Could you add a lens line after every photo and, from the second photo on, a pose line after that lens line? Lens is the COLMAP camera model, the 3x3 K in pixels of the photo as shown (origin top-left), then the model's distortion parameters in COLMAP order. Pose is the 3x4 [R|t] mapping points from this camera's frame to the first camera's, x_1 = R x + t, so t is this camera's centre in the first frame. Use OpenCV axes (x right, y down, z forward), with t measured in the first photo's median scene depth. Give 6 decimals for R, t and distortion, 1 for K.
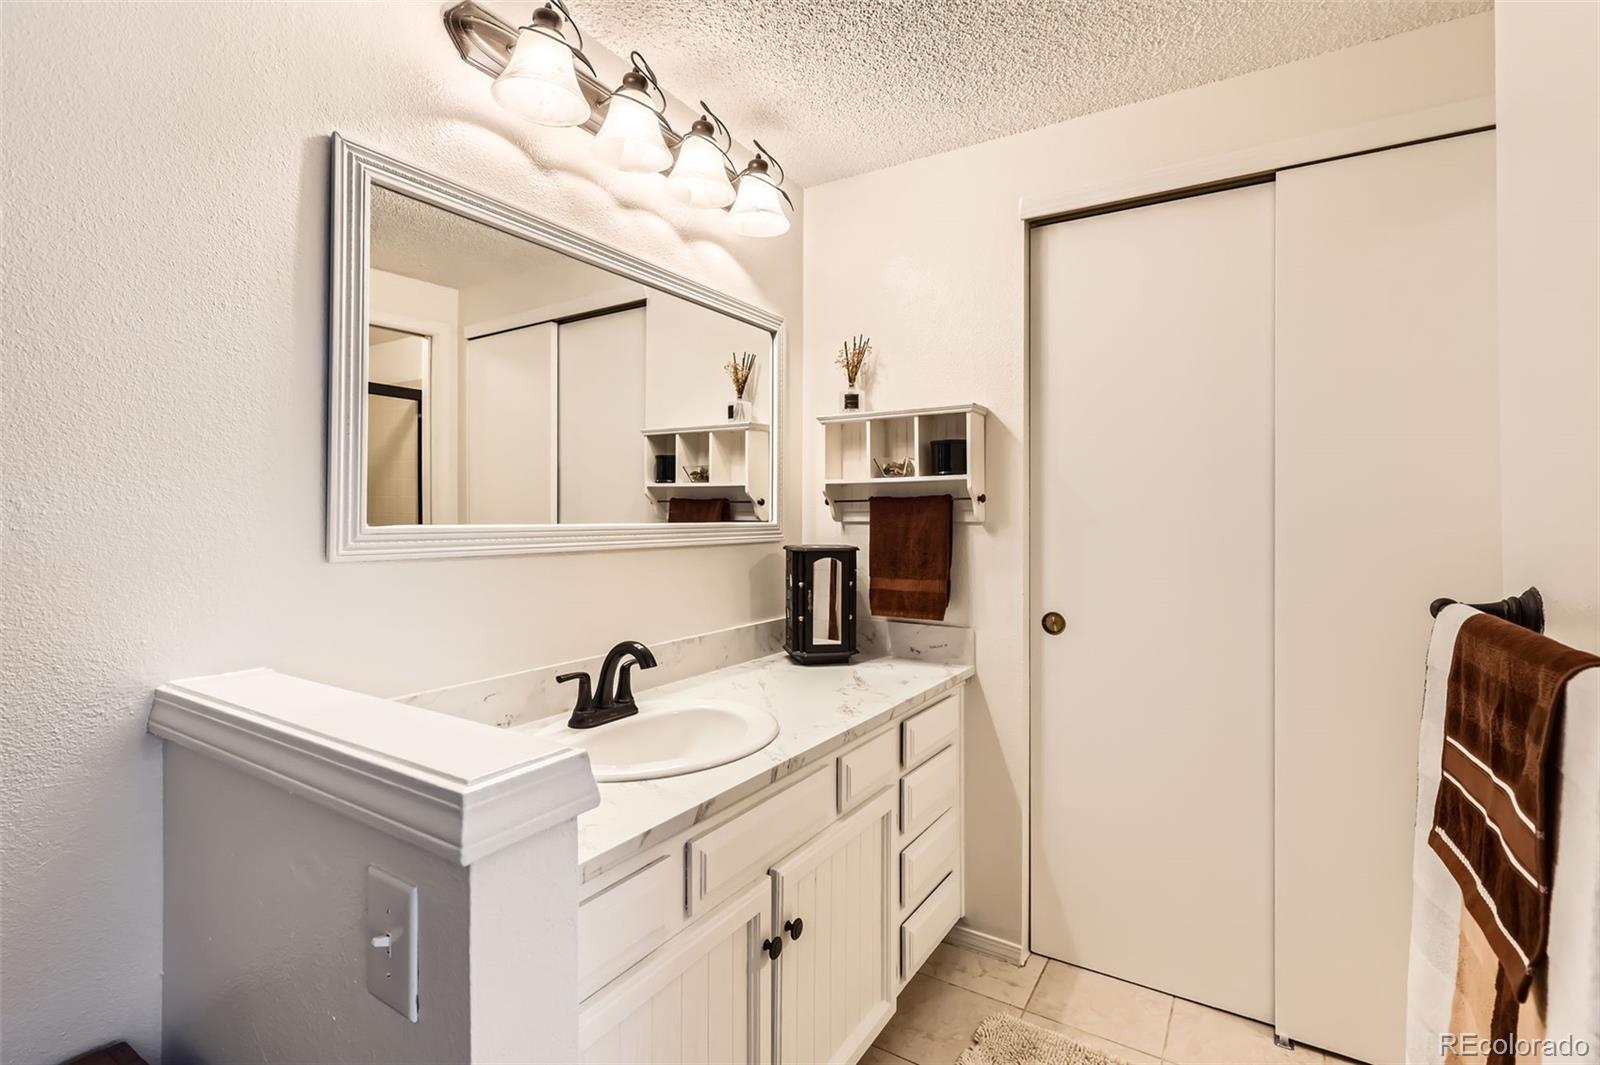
lens RADIAL K [[739.0, 0, 799.2], [0, 739.0, 524.3], [0, 0, 1]] dist [-0.000002, 0.000024]
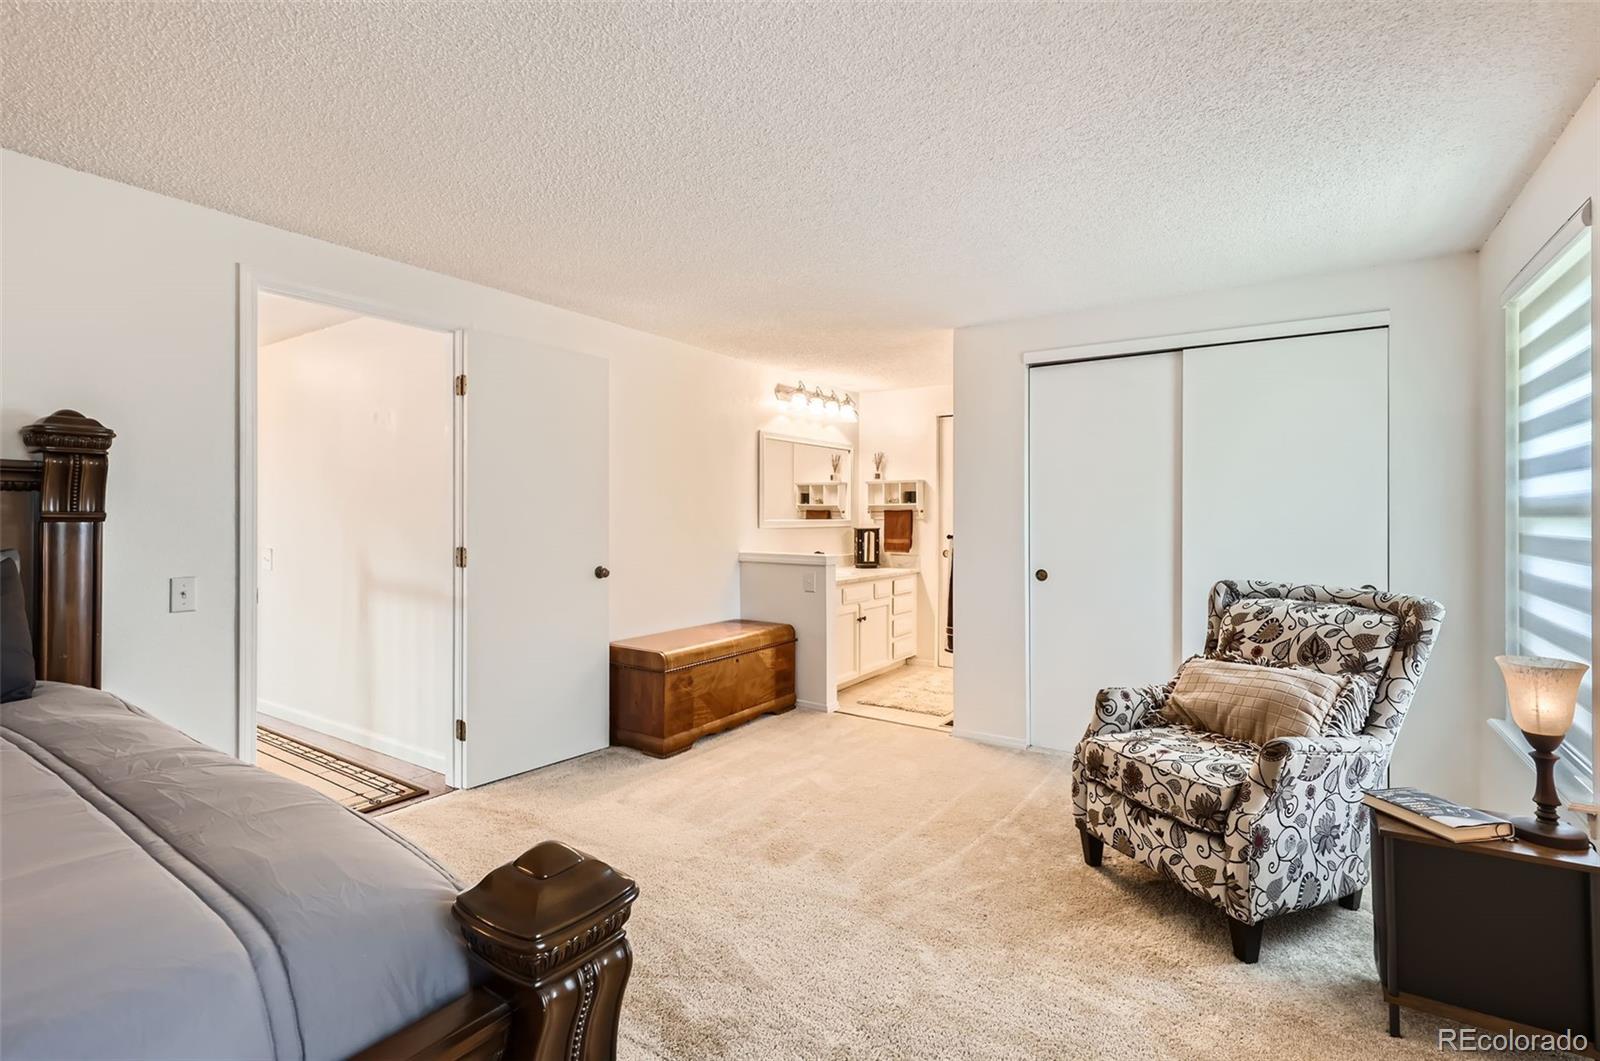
lens RADIAL K [[739.0, 0, 797.8], [0, 739.0, 524.4], [0, 0, 1]] dist [-0.000002, 0.000024]
pose [[0.999495, 0.001257, -0.031739, -0.145227], [-0.001129, 0.999991, 0.004050, 0.005200], [0.031744, -0.004012, 0.999488, -1.841137]]
